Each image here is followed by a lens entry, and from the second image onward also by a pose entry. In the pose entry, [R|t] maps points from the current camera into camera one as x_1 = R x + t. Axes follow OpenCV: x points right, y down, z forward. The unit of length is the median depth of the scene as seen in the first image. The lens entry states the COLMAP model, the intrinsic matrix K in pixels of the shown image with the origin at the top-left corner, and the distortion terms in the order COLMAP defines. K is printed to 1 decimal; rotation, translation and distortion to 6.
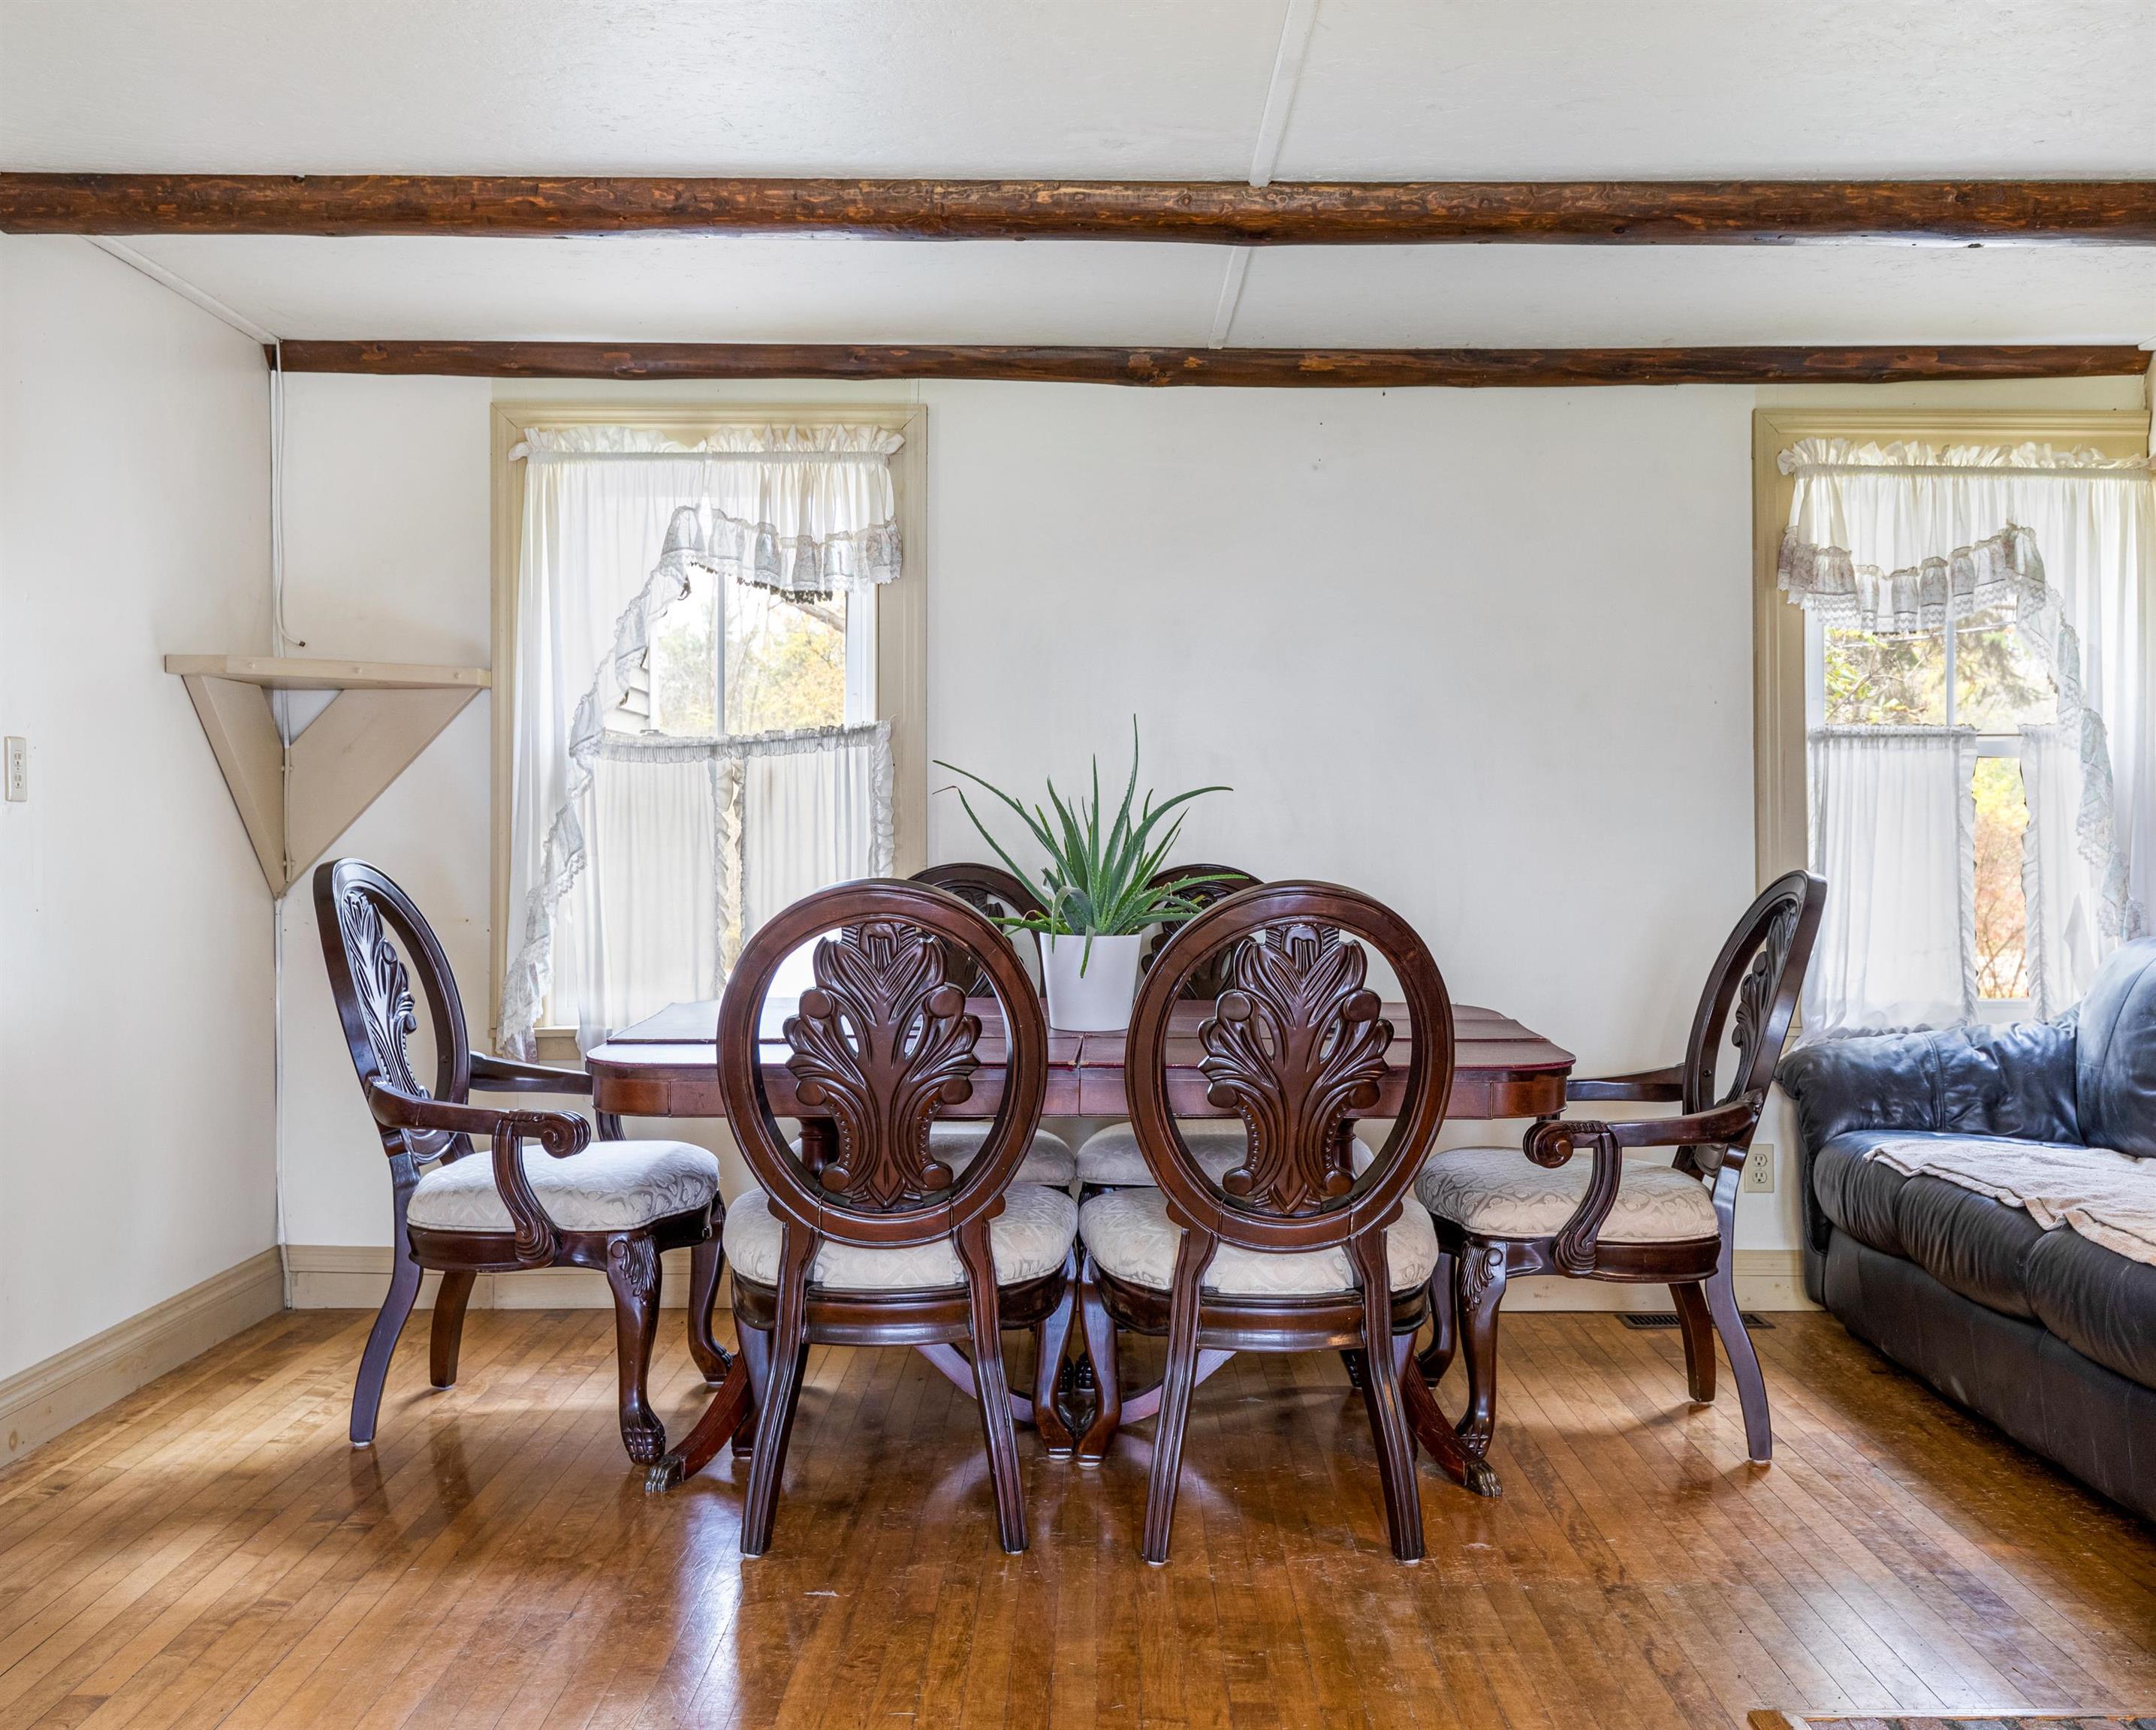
lens RADIAL K [[2165.4, 0, 1078.0], [0, 2165.4, 865.0], [0, 0, 1]] dist [0.002928, 0.006390]
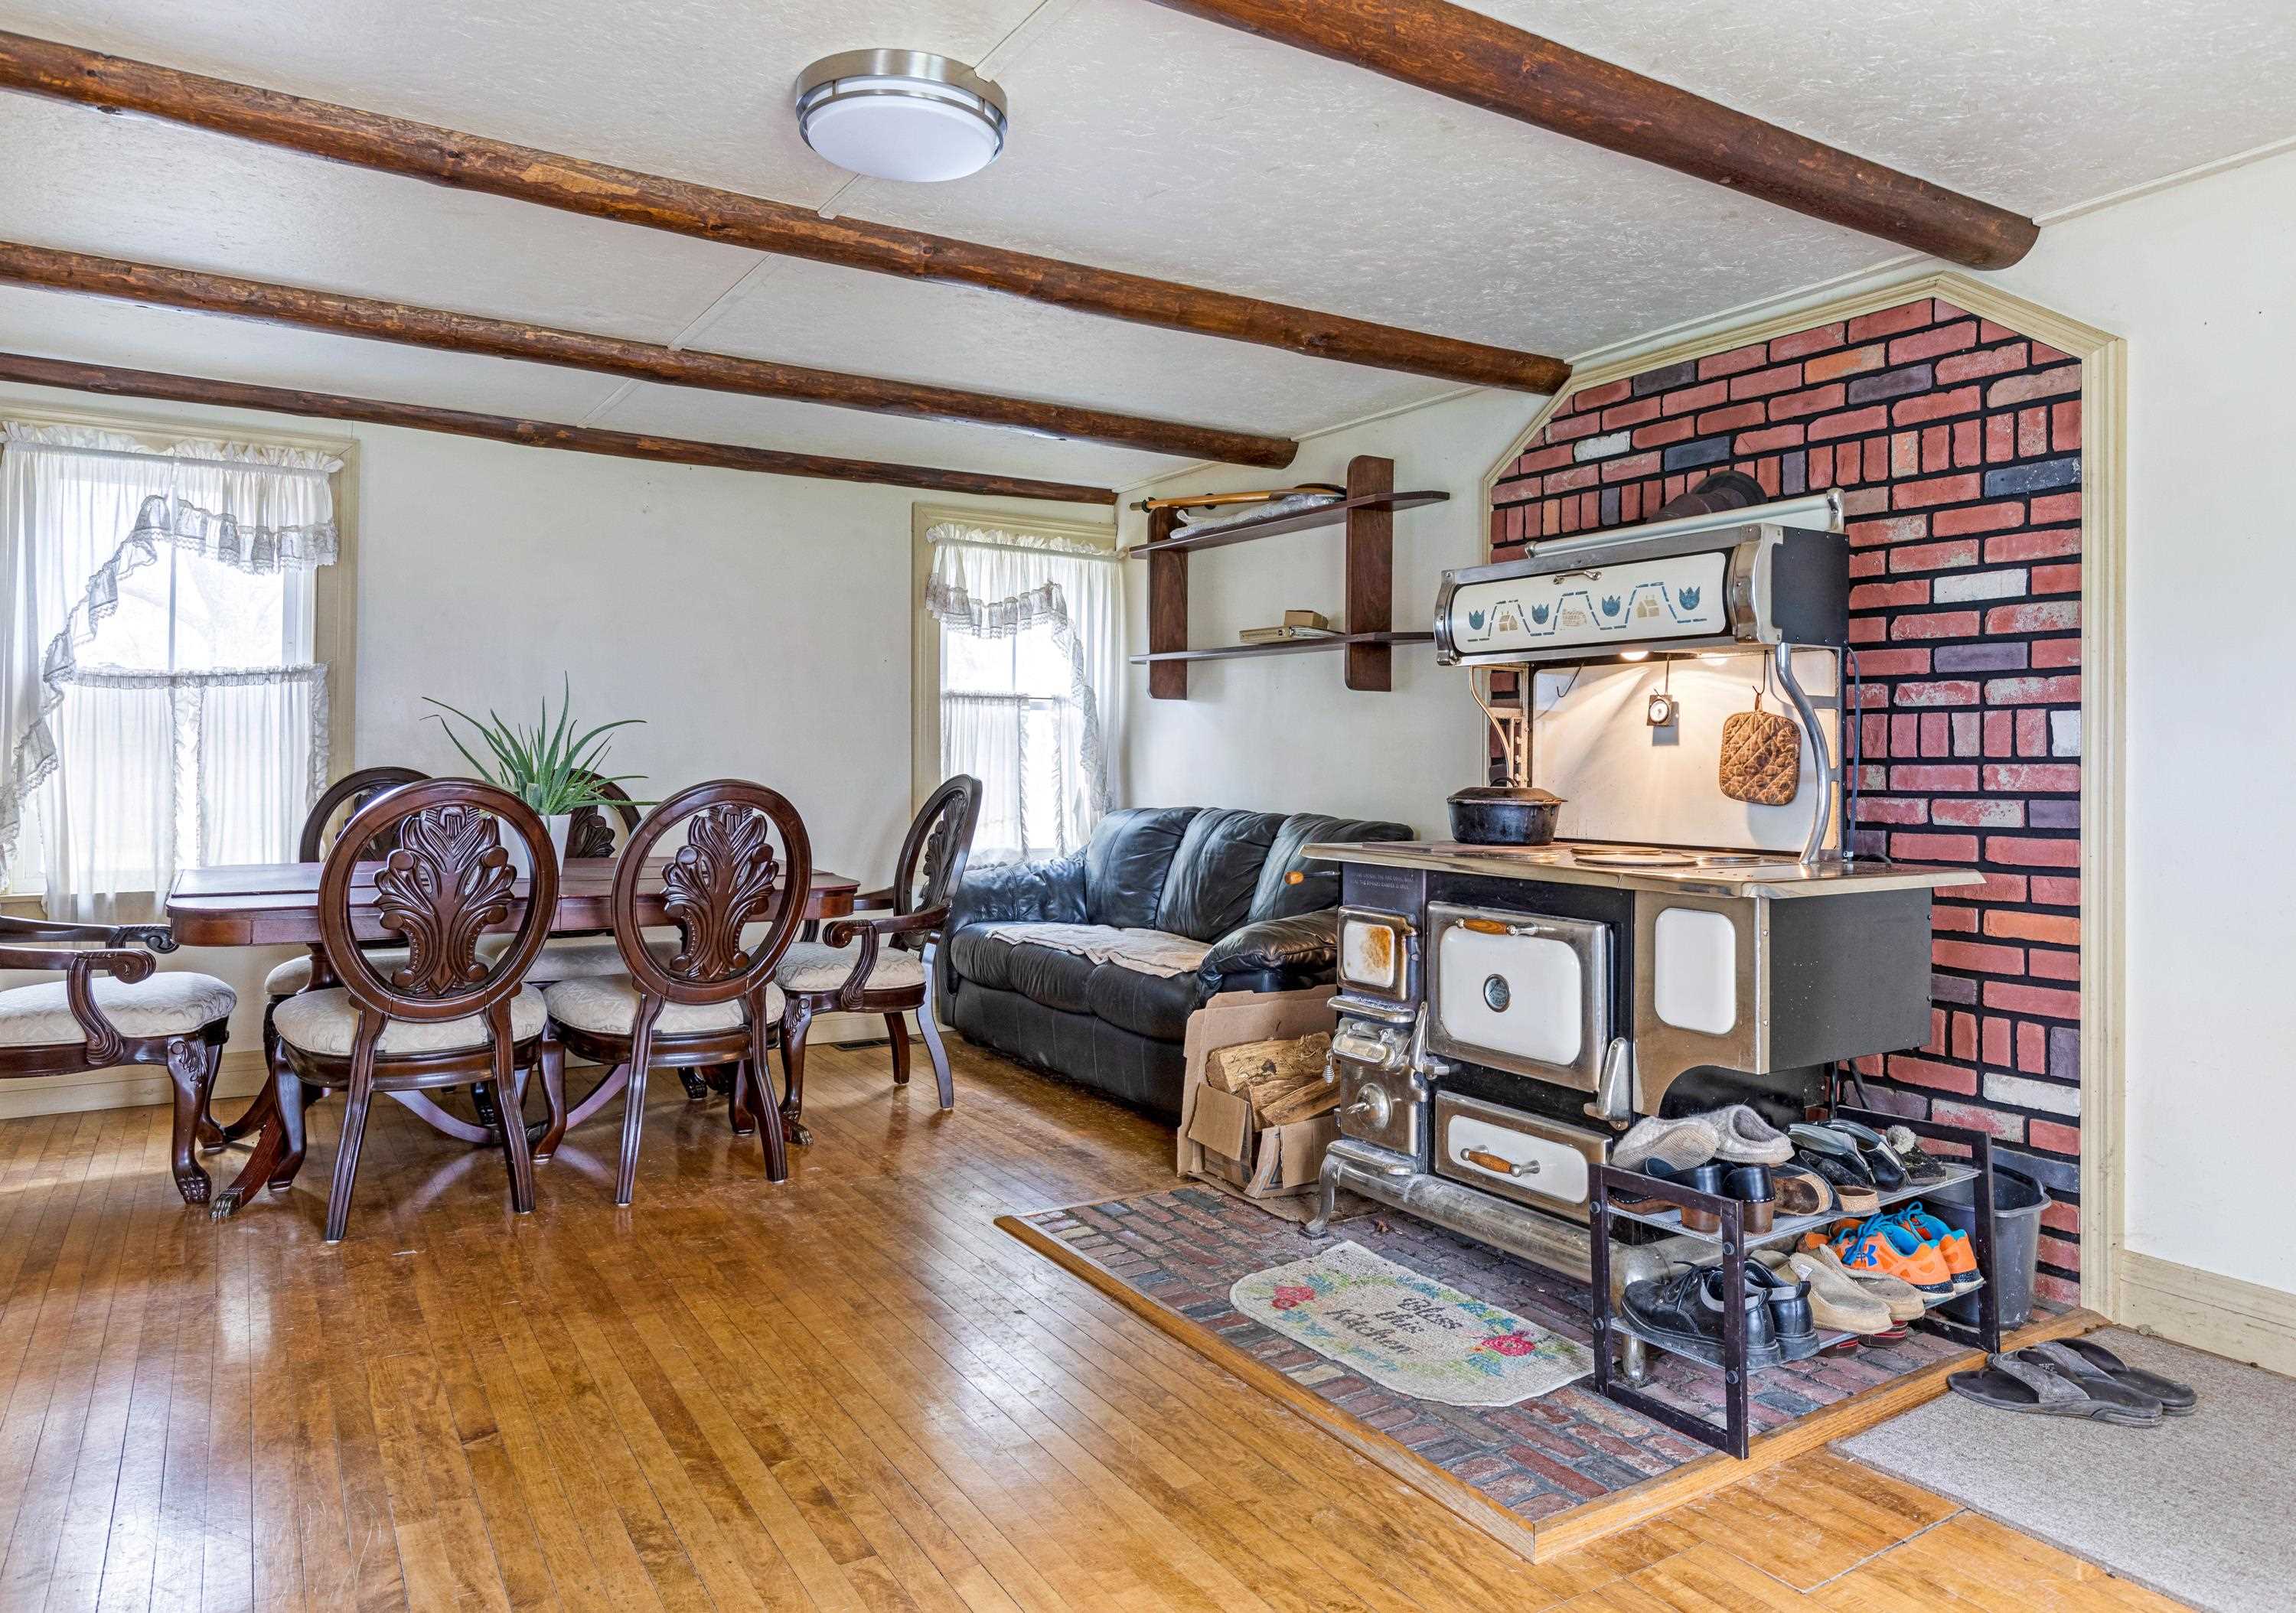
lens RADIAL K [[1509.0, 0, 1174.5], [0, 1509.0, 744.4], [0, 0, 1]] dist [0.004987, -0.000321]
pose [[0.847174, 0.014276, 0.531124, -0.169255], [-0.005492, 0.999821, -0.018113, -0.000420], [-0.531288, 0.012428, 0.847100, -0.131373]]
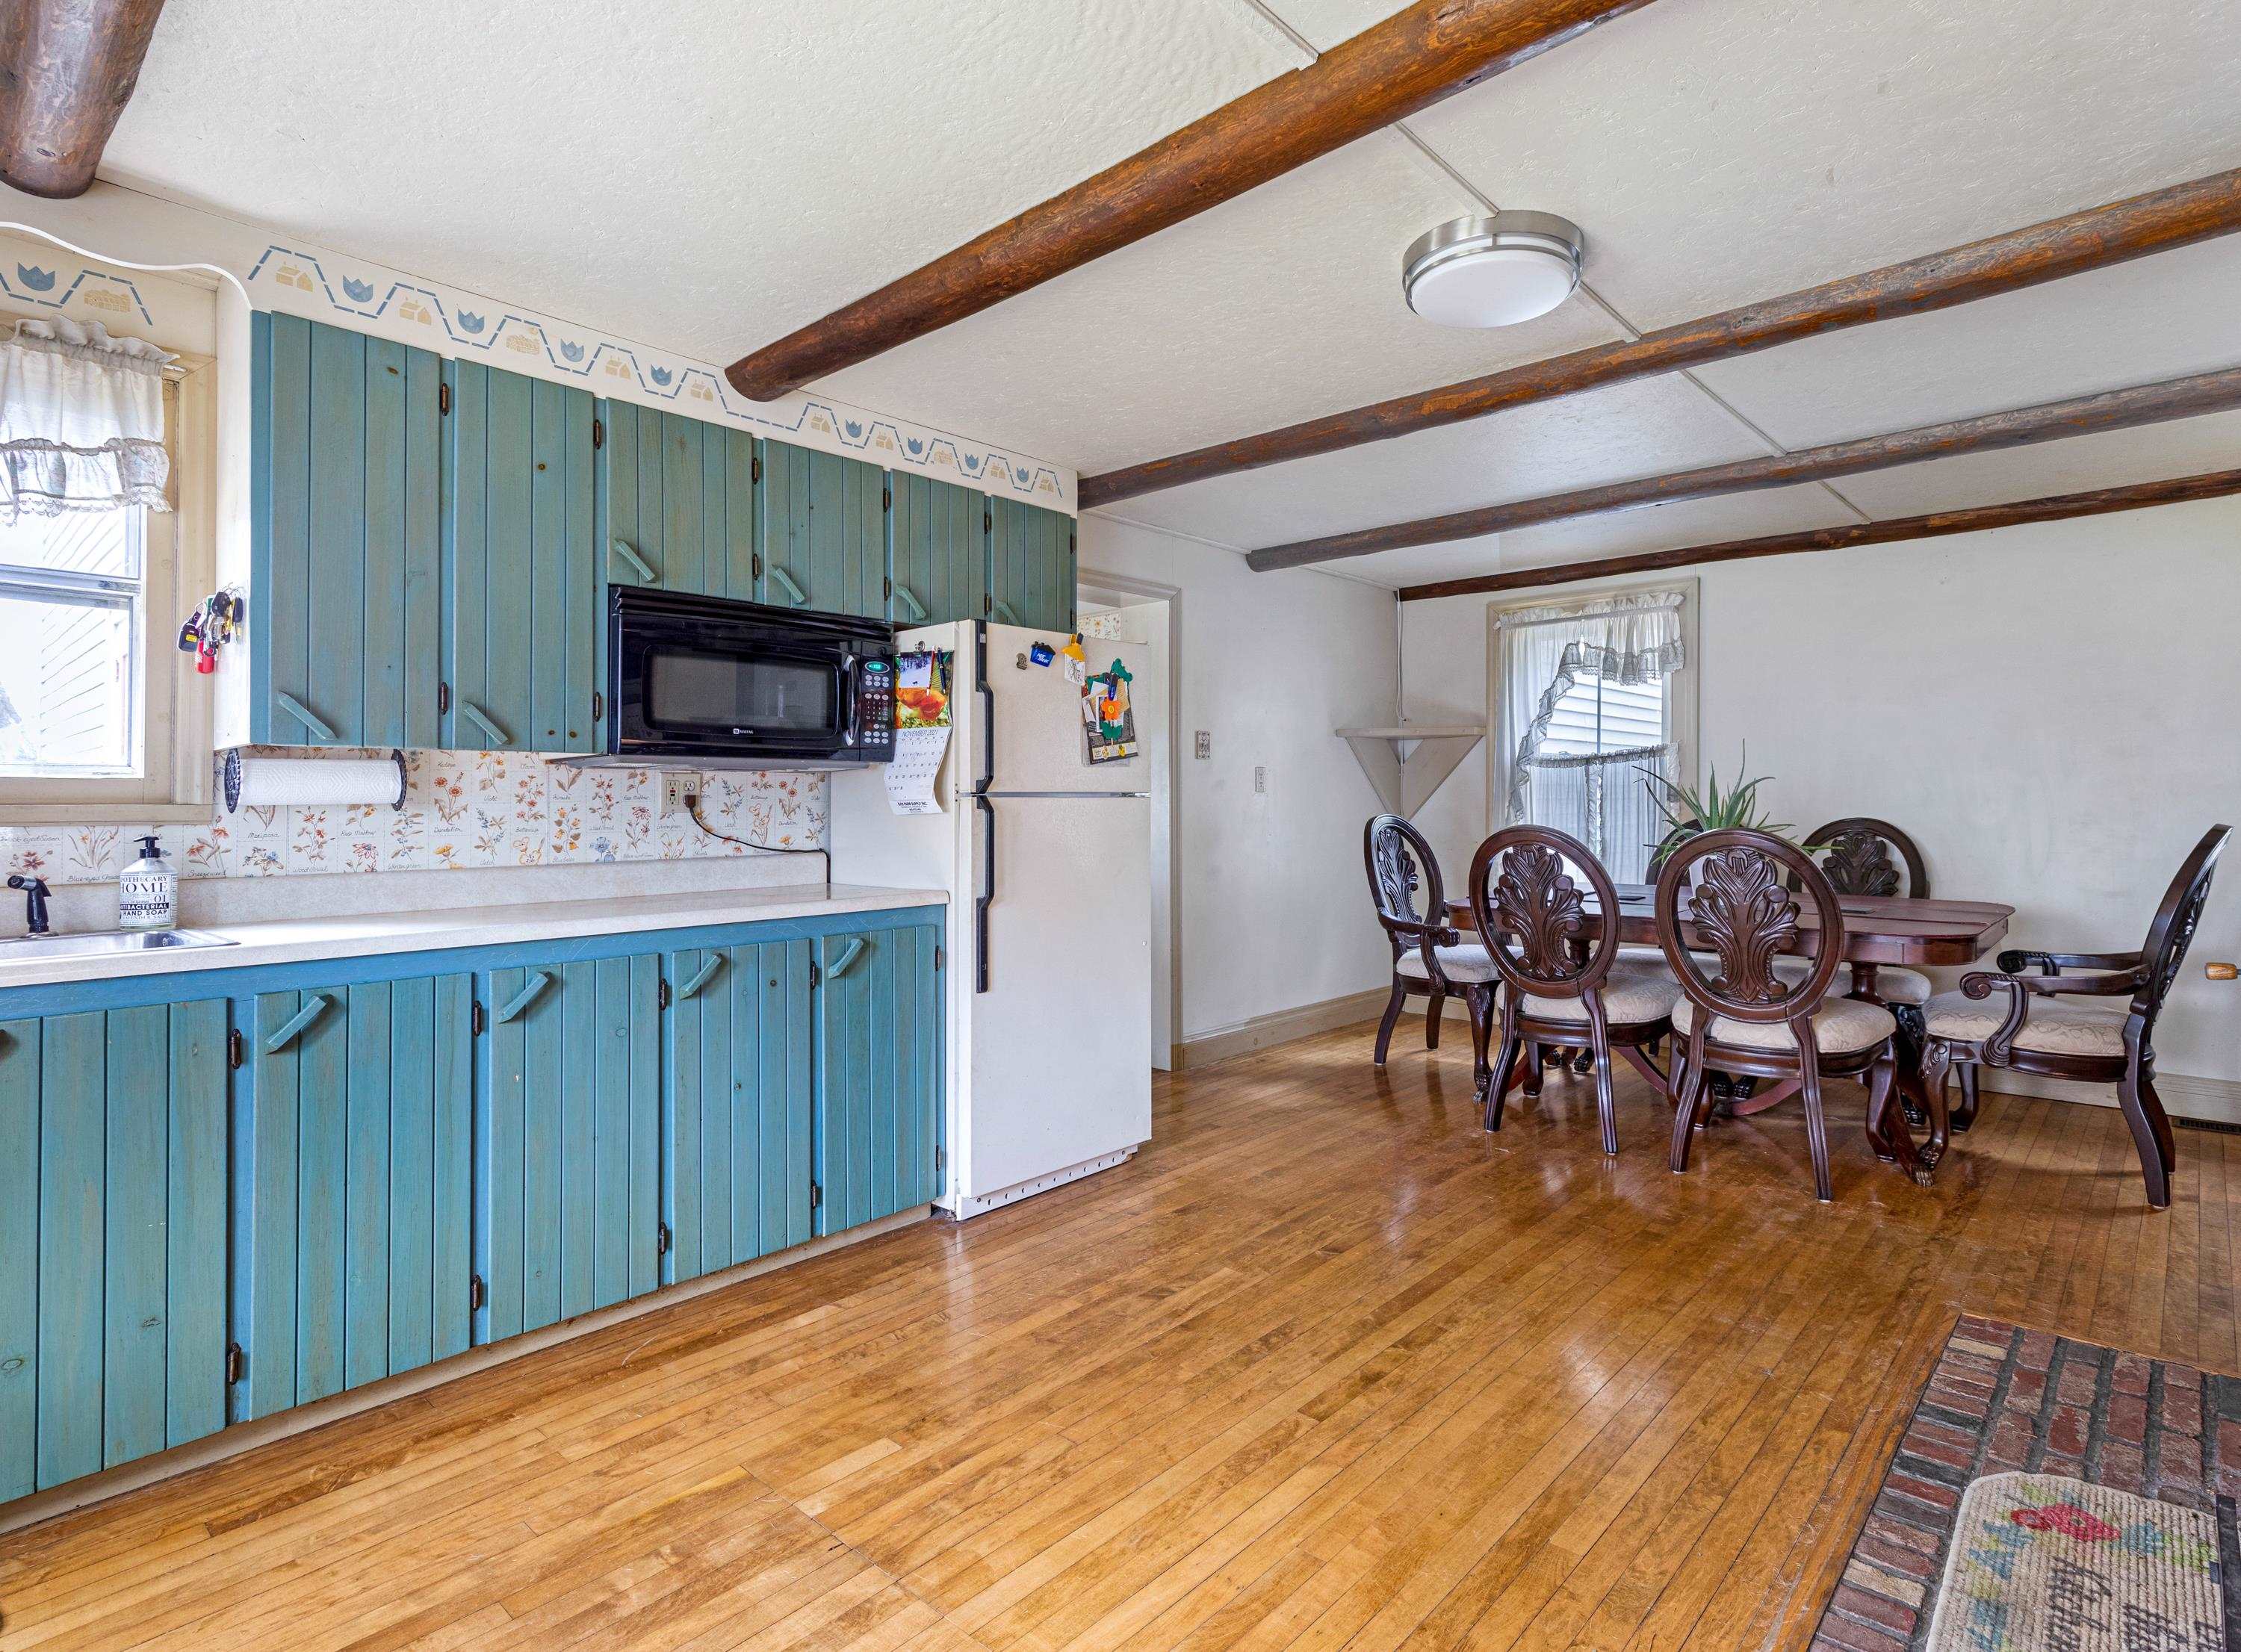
lens RADIAL K [[1138.7, 0, 1186.4], [0, 1138.7, 790.1], [0, 0, 1]] dist [0.003796, -0.000224]
pose [[0.753820, -0.012825, -0.656956, 0.299954], [-0.001674, 0.999769, -0.021439, -0.002356], [0.657079, 0.017261, 0.753624, -0.064989]]
